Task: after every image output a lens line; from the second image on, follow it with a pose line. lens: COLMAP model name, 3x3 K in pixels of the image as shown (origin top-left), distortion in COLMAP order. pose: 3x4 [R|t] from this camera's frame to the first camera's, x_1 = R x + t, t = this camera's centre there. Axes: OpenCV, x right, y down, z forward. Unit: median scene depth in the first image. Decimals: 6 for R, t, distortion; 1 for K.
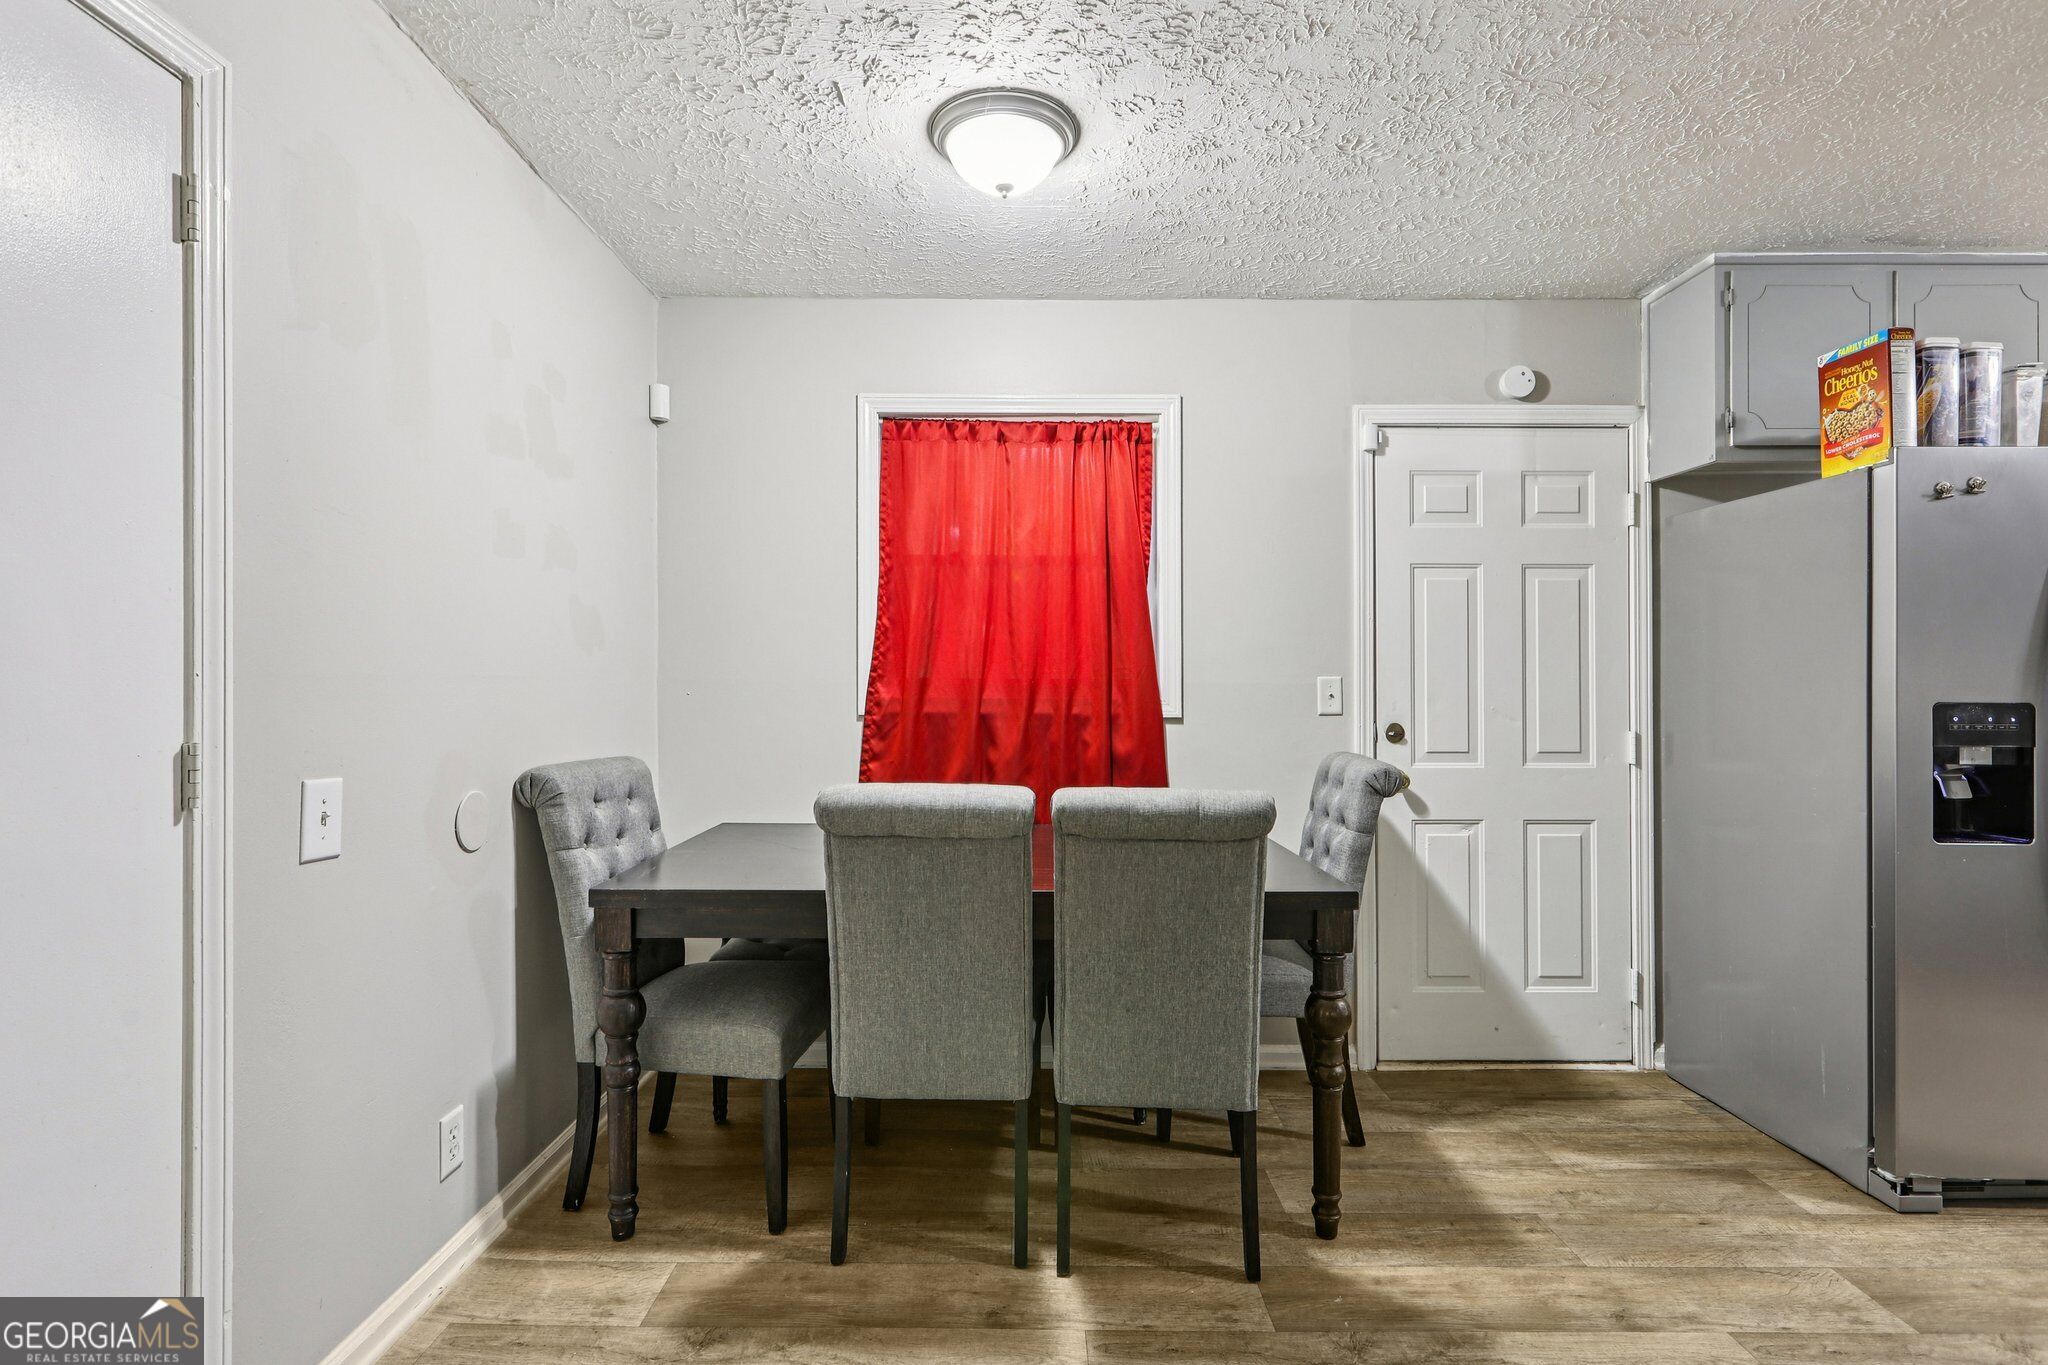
lens RADIAL K [[957.6, 0, 1022.8], [0, 957.6, 682.6], [0, 0, 1]] dist [-0.001220, 0.000175]
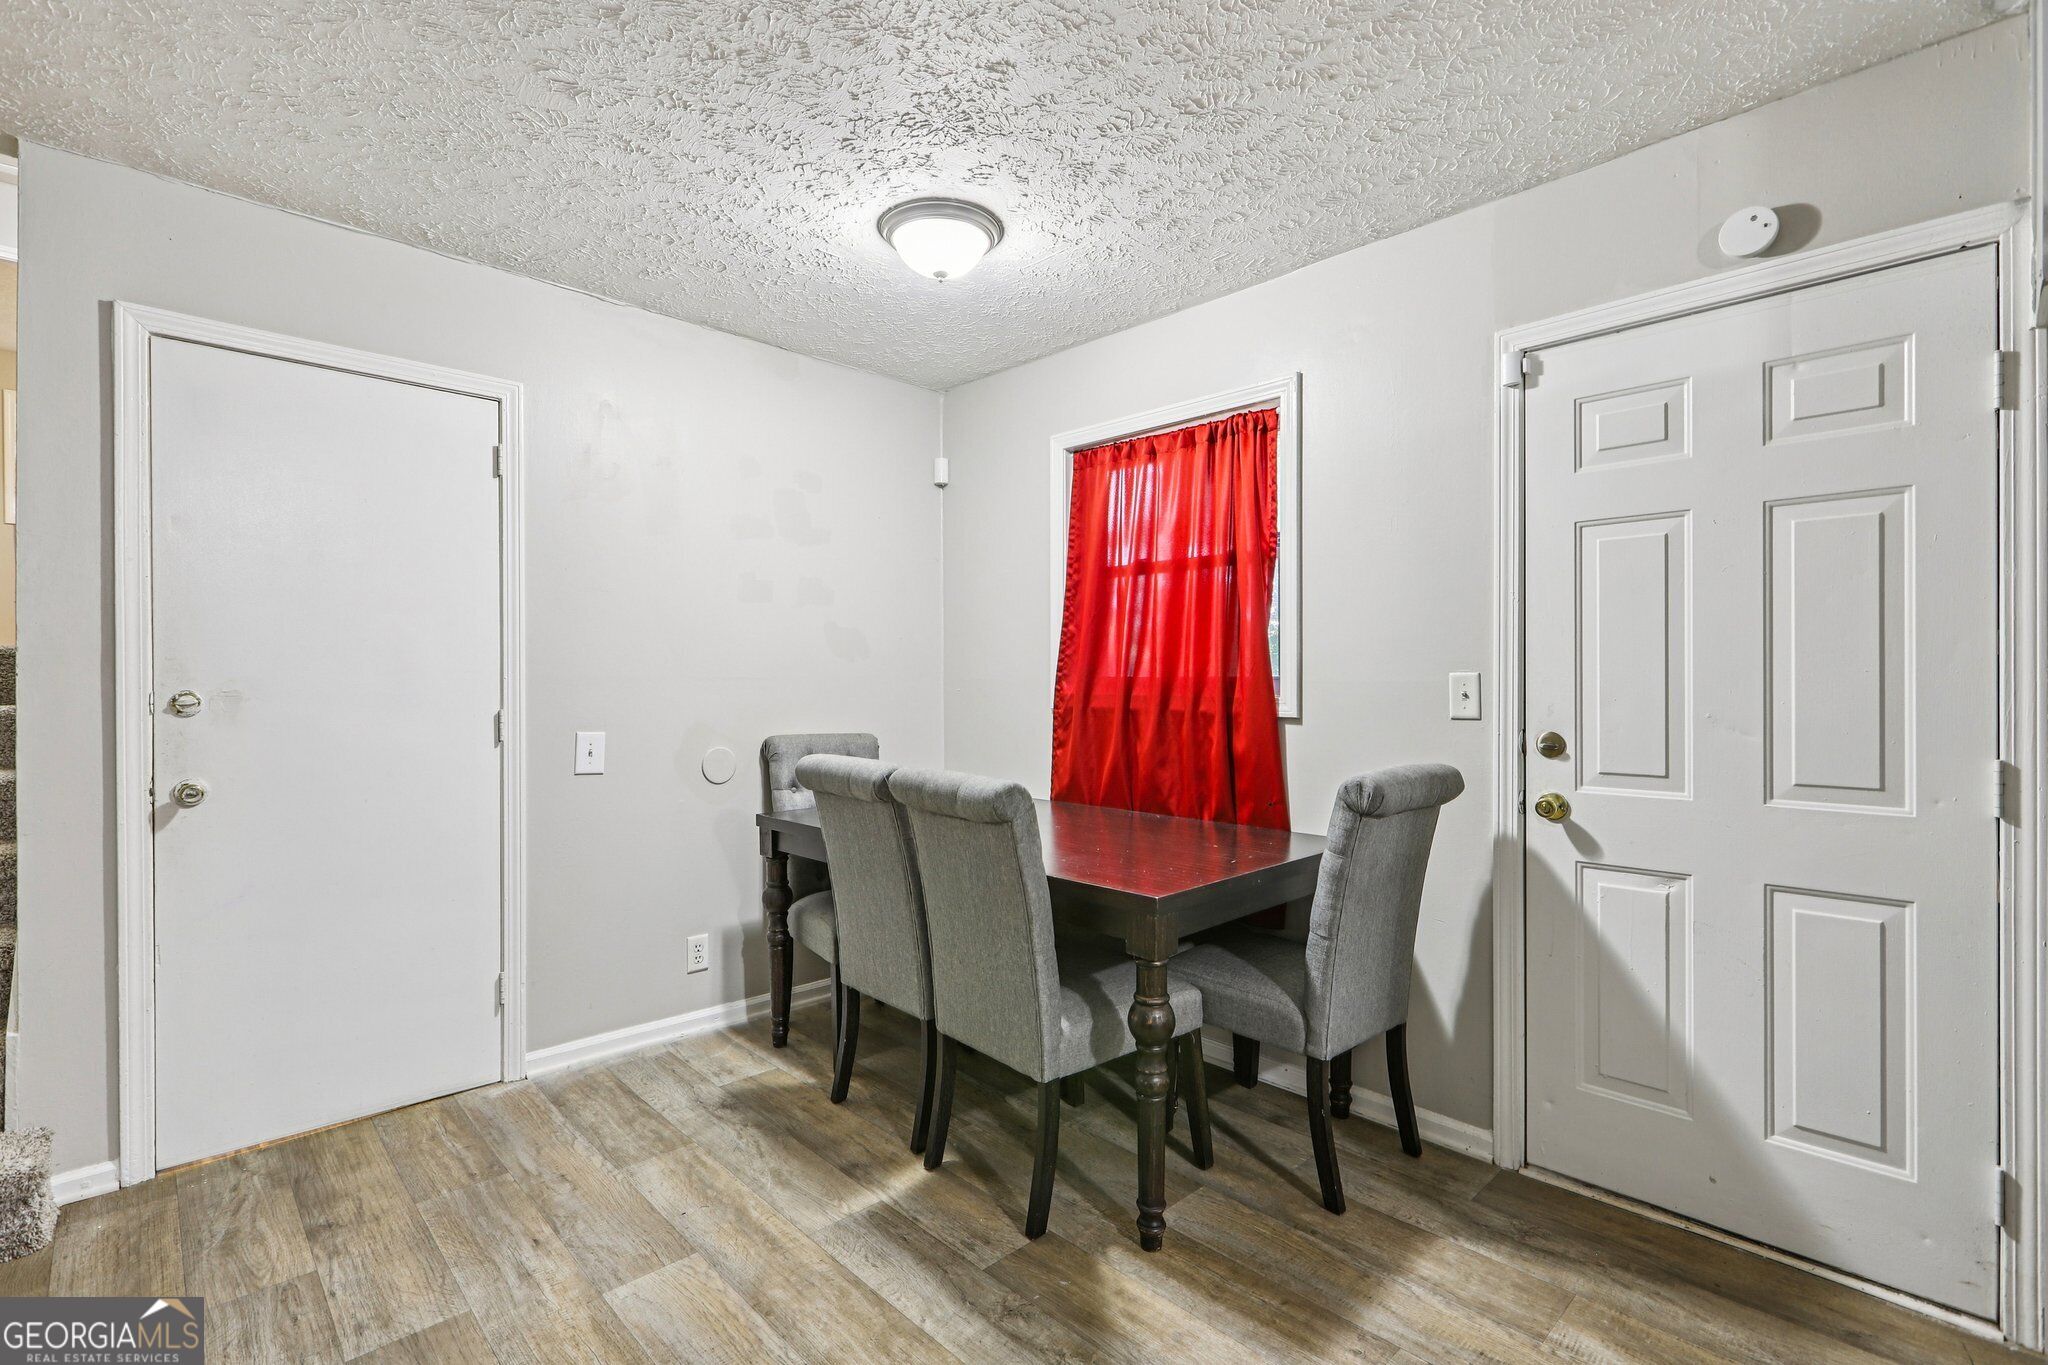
lens RADIAL K [[937.1, 0, 1016.4], [0, 937.1, 685.1], [0, 0, 1]] dist [-0.000018, -0.000143]
pose [[0.690760, 0.000794, -0.723083, 0.636257], [0.002498, 0.999991, 0.003484, 0.000858], [0.723080, -0.004213, 0.690752, 0.170070]]
